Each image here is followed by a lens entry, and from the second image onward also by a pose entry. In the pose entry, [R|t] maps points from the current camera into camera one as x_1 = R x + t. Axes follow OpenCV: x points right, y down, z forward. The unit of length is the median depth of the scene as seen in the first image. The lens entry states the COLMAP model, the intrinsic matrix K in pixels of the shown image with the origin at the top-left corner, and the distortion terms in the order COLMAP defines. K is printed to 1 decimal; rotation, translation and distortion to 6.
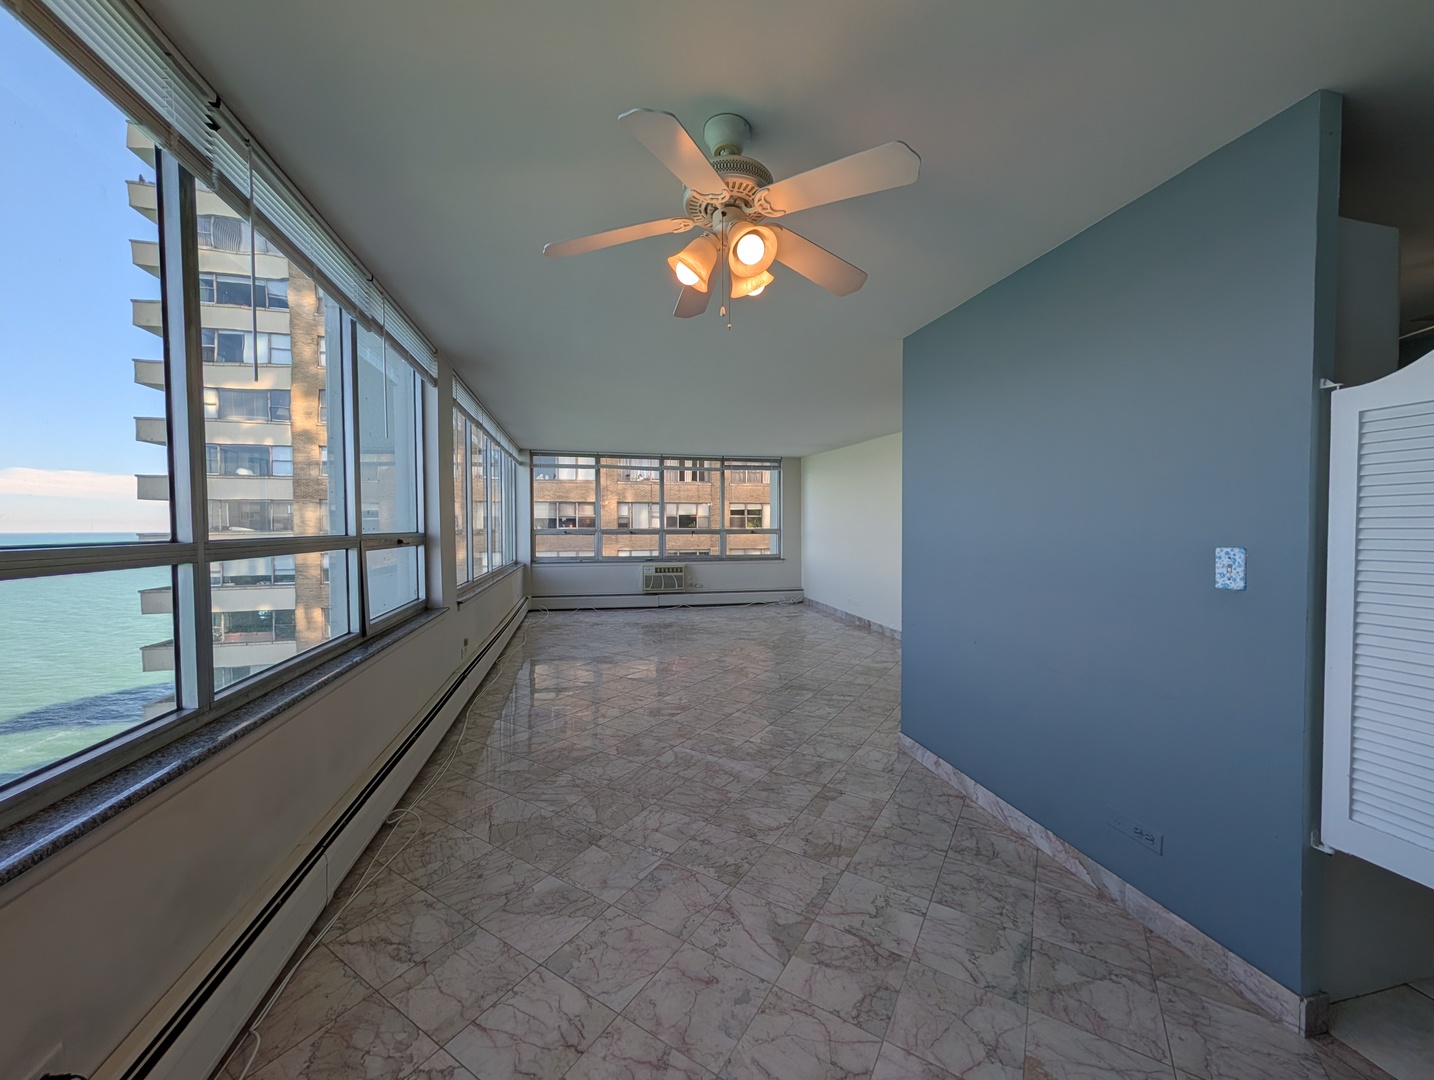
lens RADIAL K [[551.2, 0, 717.9], [0, 551.2, 540.5], [0, 0, 1]] dist [-0.002182, -0.000184]
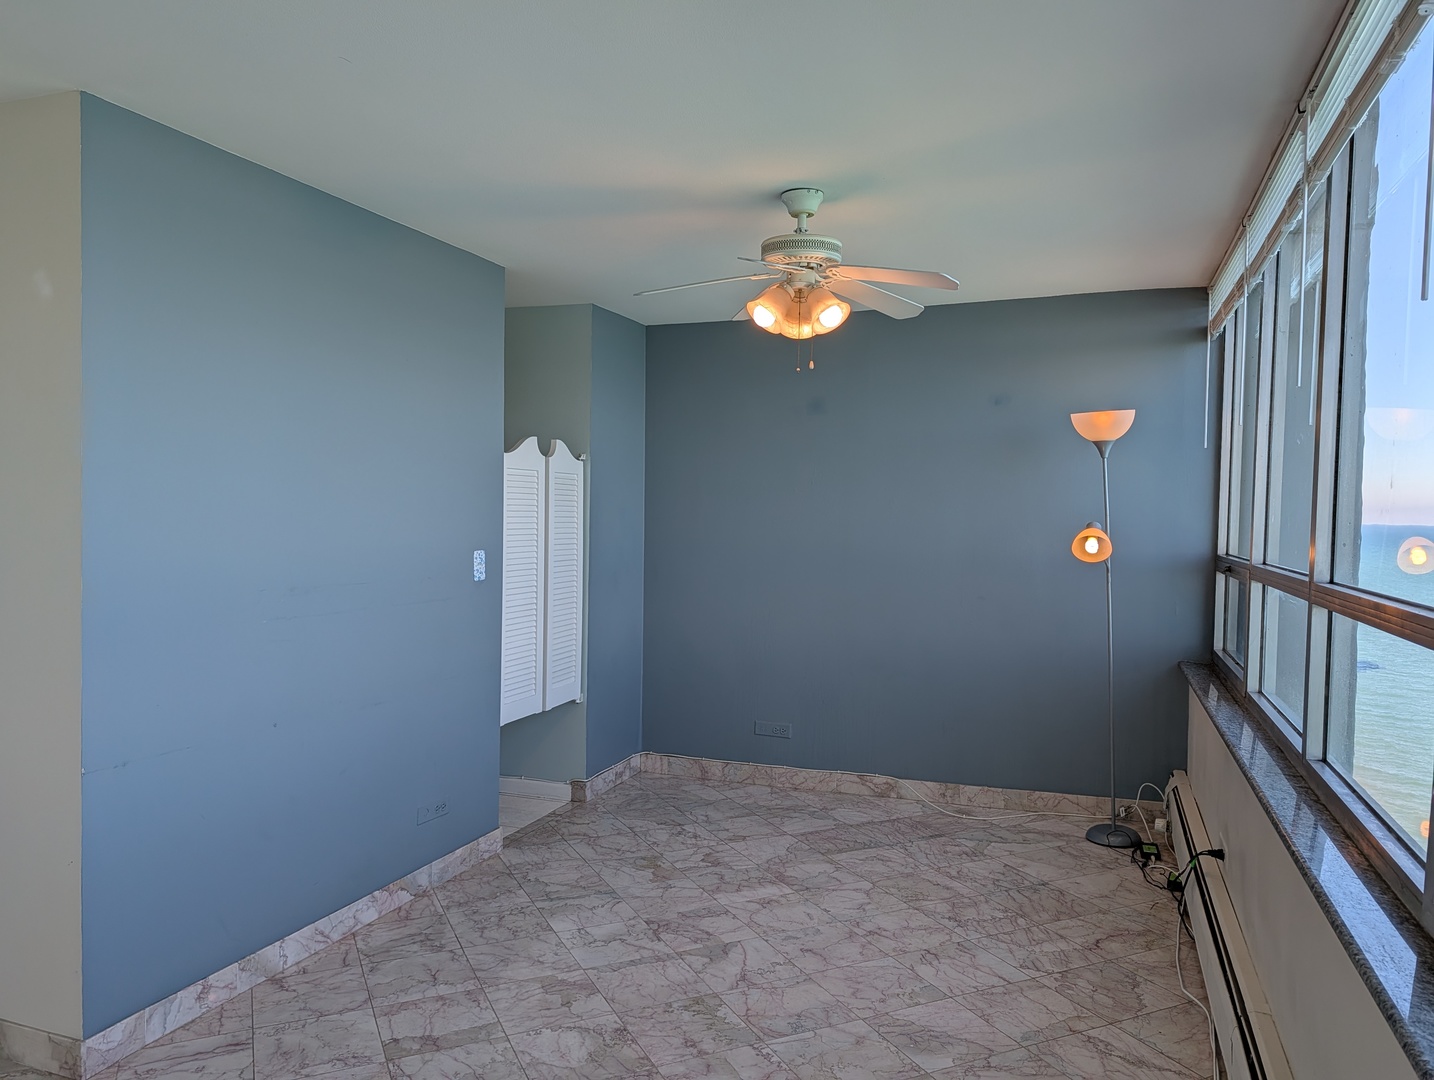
lens RADIAL K [[1004.3, 0, 717.8], [0, 1004.3, 542.3], [0, 0, 1]] dist [0.005359, 0.001859]
pose [[-0.829417, -0.031397, 0.557748, -0.797759], [-0.002412, 0.998611, 0.052627, -0.115871], [-0.558625, 0.042305, -0.828341, 2.246906]]
